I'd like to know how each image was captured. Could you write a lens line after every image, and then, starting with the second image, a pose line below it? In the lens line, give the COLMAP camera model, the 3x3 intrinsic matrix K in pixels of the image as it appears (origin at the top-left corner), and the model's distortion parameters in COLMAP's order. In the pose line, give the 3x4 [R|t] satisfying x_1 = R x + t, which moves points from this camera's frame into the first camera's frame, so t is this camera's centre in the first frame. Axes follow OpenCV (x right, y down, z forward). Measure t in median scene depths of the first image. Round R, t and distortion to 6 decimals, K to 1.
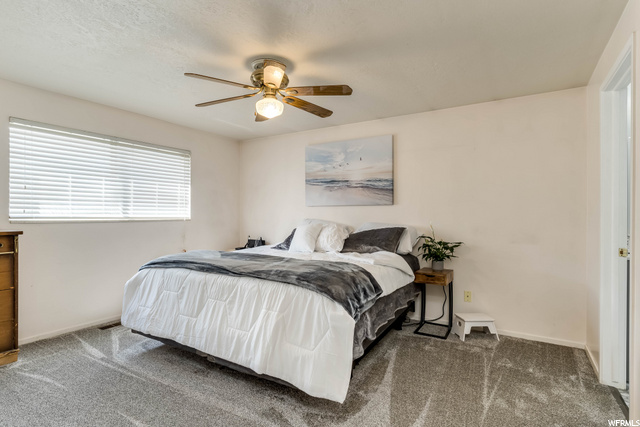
lens RADIAL K [[326.7, 0, 317.7], [0, 326.7, 212.9], [0, 0, 1]] dist [-0.004180, -0.000352]
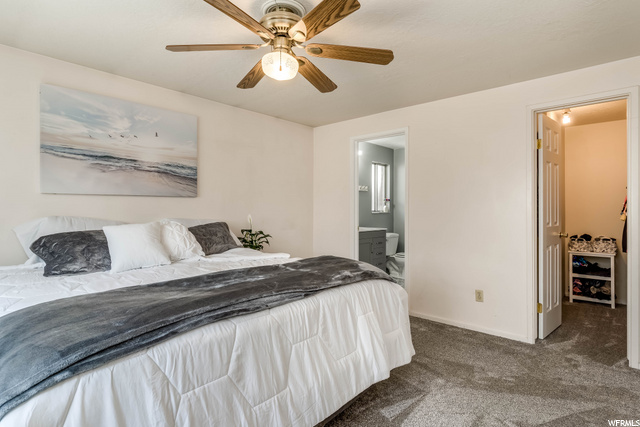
lens RADIAL K [[326.7, 0, 317.7], [0, 326.7, 212.9], [0, 0, 1]] dist [-0.004180, -0.000352]
pose [[0.174024, -0.016778, 0.984598, -0.535369], [-0.004671, 0.999830, 0.017863, 0.000531], [-0.984730, -0.007708, 0.173916, 0.488425]]
